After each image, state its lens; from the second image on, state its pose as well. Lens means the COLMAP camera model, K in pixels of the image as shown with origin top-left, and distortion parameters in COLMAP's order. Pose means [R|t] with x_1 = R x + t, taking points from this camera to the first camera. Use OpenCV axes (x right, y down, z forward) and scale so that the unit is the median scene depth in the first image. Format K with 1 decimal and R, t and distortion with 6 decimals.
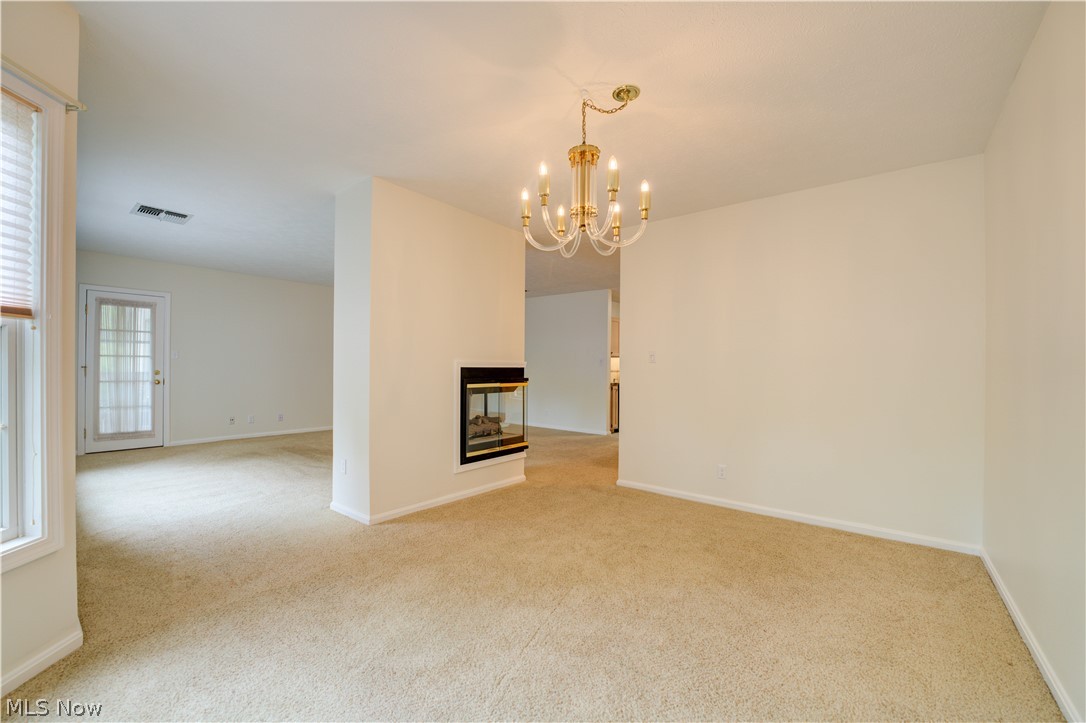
lens RADIAL K [[436.1, 0, 536.1], [0, 436.1, 364.2], [0, 0, 1]] dist [-0.031811, 0.004336]
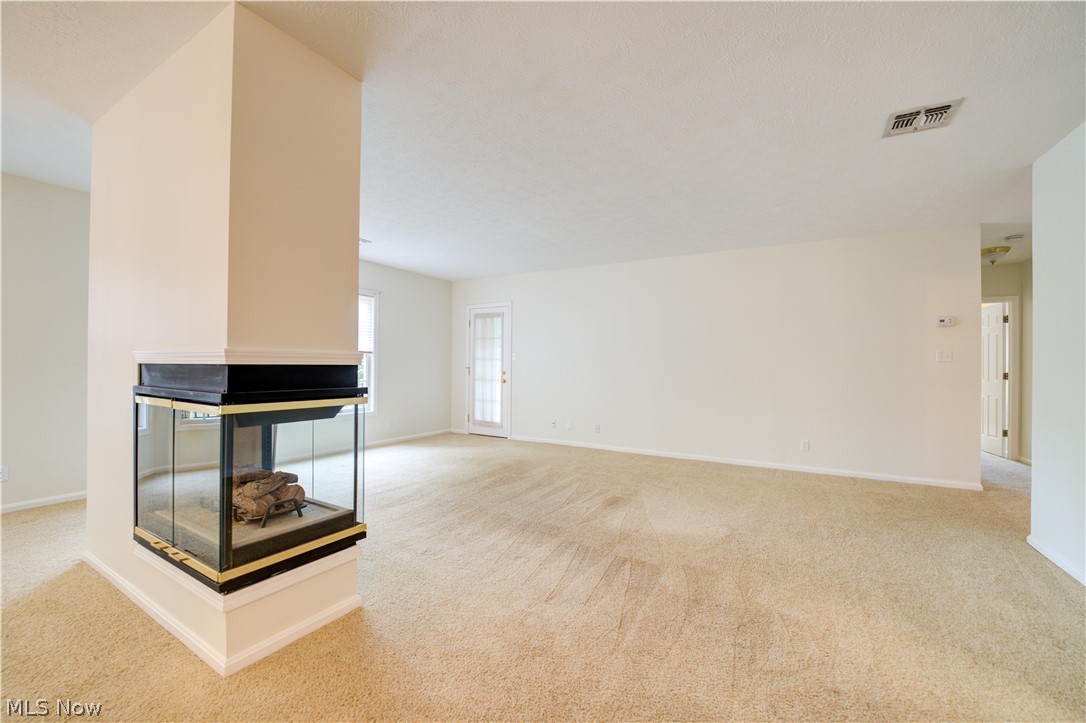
lens RADIAL K [[436.1, 0, 541.9], [0, 436.1, 363.9], [0, 0, 1]] dist [-0.031811, 0.004336]
pose [[0.153613, -0.010376, -0.988077, 0.291044], [0.000378, 0.999945, -0.010442, 0.007920], [0.988131, 0.001231, 0.153609, 0.956338]]
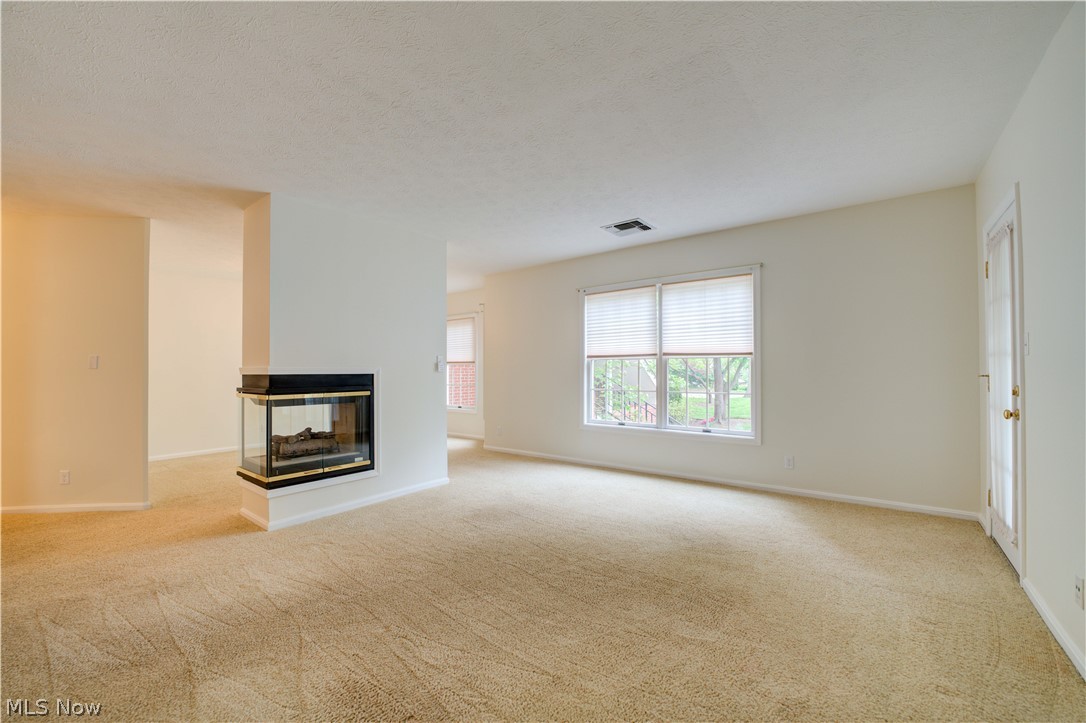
lens RADIAL K [[436.1, 0, 541.5], [0, 436.1, 366.8], [0, 0, 1]] dist [-0.031811, 0.004336]
pose [[-0.999638, -0.001104, -0.026900, -0.447560], [-0.000638, 0.999850, -0.017315, 0.003609], [0.026915, -0.017291, -0.999488, 1.439948]]
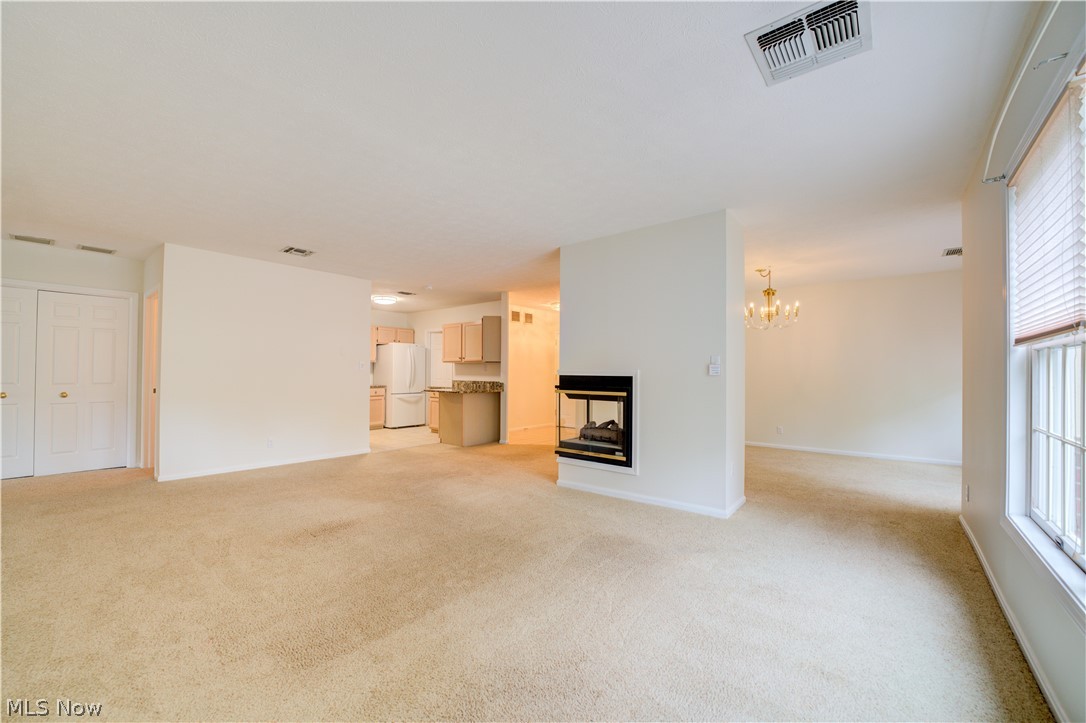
lens RADIAL K [[436.1, 0, 539.5], [0, 436.1, 368.1], [0, 0, 1]] dist [-0.031811, 0.004336]
pose [[-0.000575, 0.002079, 0.999998, -0.923027], [-0.013975, 0.999900, -0.002087, -0.006638], [-0.999902, -0.013976, -0.000545, 0.894596]]
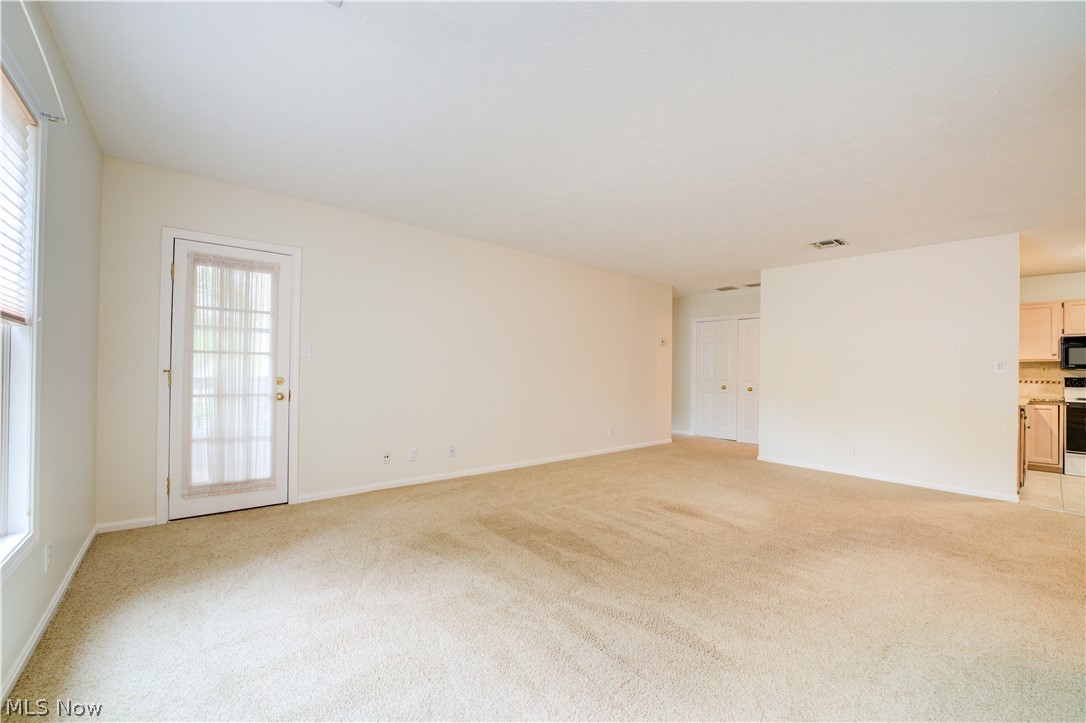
lens RADIAL K [[436.1, 0, 538.4], [0, 436.1, 363.8], [0, 0, 1]] dist [-0.031811, 0.004336]
pose [[0.981159, 0.005820, -0.193115, -0.432674], [-0.006923, 0.999963, -0.005039, -0.003699], [0.193079, 0.006281, 0.981163, 0.494517]]
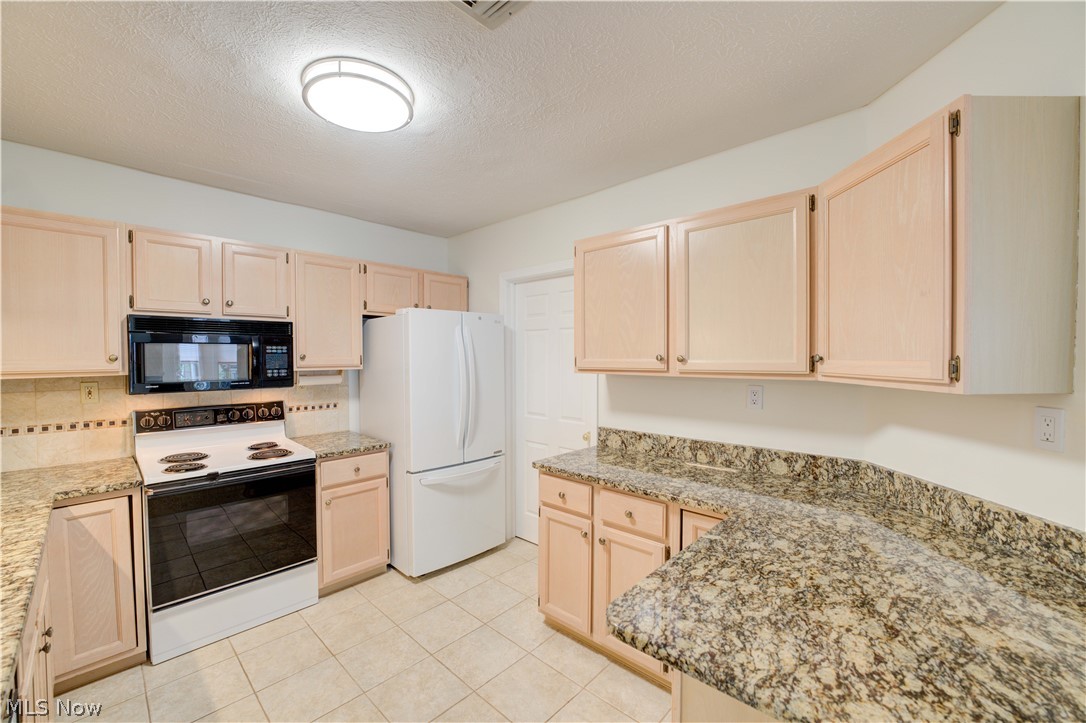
lens RADIAL K [[436.1, 0, 541.7], [0, 436.1, 366.0], [0, 0, 1]] dist [-0.031811, 0.004336]
pose [[0.067315, -0.027159, 0.997362, 0.179119], [-0.006651, 0.999595, 0.027669, -0.043796], [-0.997710, -0.008496, 0.067107, 1.245966]]
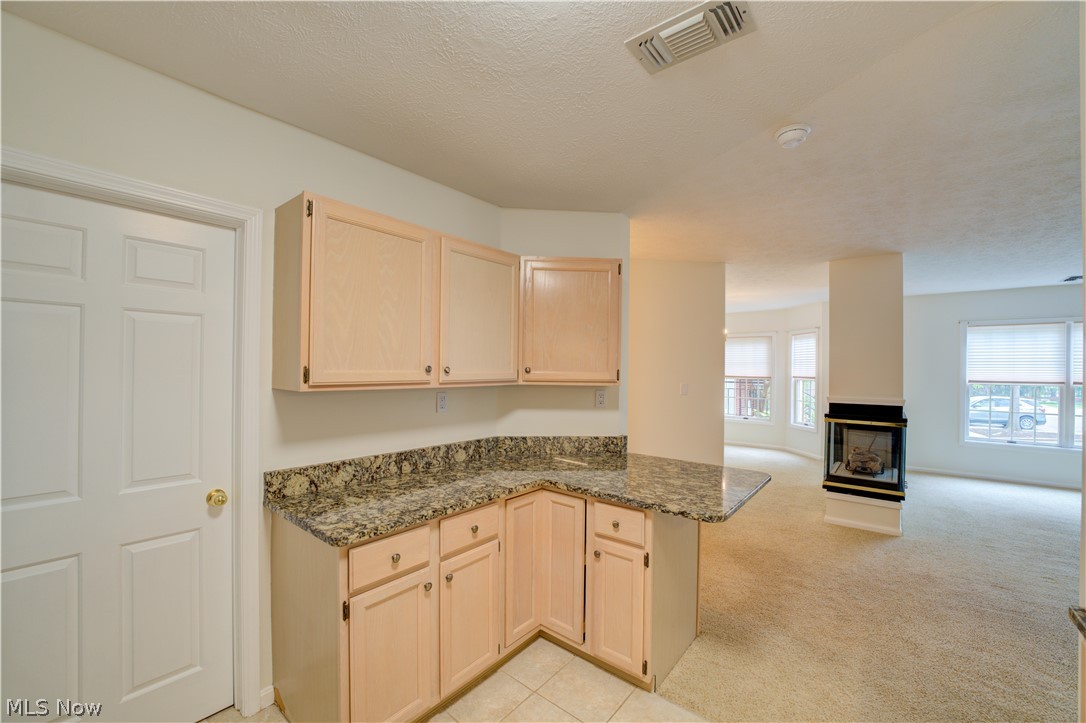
lens RADIAL K [[436.1, 0, 542.4], [0, 436.1, 364.7], [0, 0, 1]] dist [-0.031811, 0.004336]
pose [[-0.999832, -0.018295, -0.000631, 0.472885], [-0.018283, 0.999723, -0.014790, -0.040807], [0.000901, -0.014776, -0.999890, 1.536659]]
